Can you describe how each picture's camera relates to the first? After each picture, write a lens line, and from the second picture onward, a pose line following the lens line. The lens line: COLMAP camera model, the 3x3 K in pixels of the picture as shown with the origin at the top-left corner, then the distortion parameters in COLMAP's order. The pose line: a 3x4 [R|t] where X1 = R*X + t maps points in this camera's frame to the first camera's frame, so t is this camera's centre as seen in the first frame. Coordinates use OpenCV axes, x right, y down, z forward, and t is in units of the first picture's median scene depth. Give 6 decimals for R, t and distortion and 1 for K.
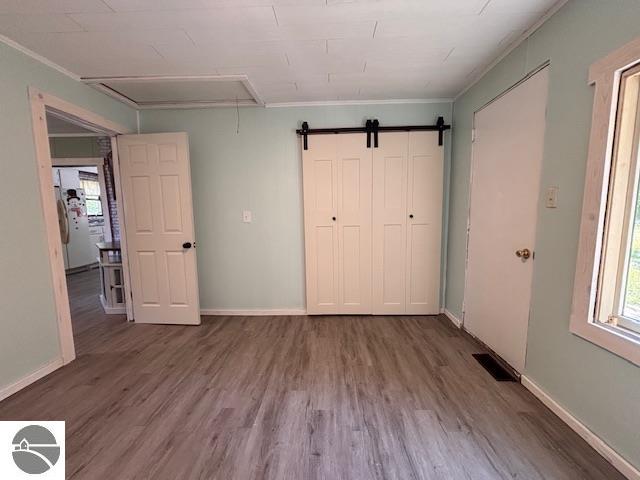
lens RADIAL K [[259.4, 0, 319.2], [0, 259.4, 239.9], [0, 0, 1]] dist [0.003248, 0.000162]
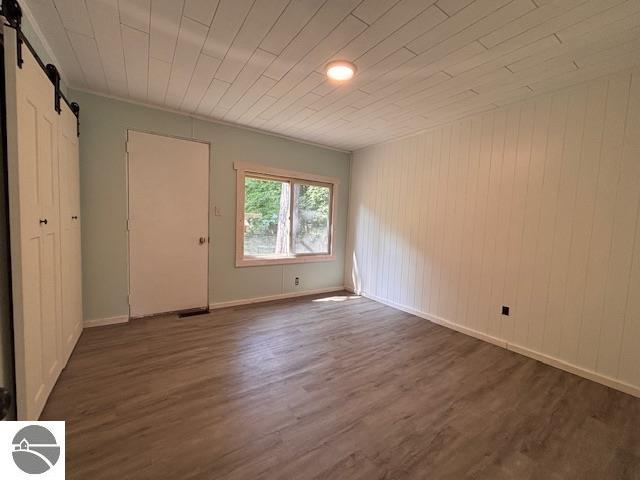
lens RADIAL K [[259.4, 0, 318.0], [0, 259.4, 238.9], [0, 0, 1]] dist [0.003248, 0.000162]
pose [[-0.584341, -0.070210, 0.808465, -1.215700], [0.053996, 0.990679, 0.125061, -0.144385], [-0.809710, 0.116732, -0.575103, 1.478438]]
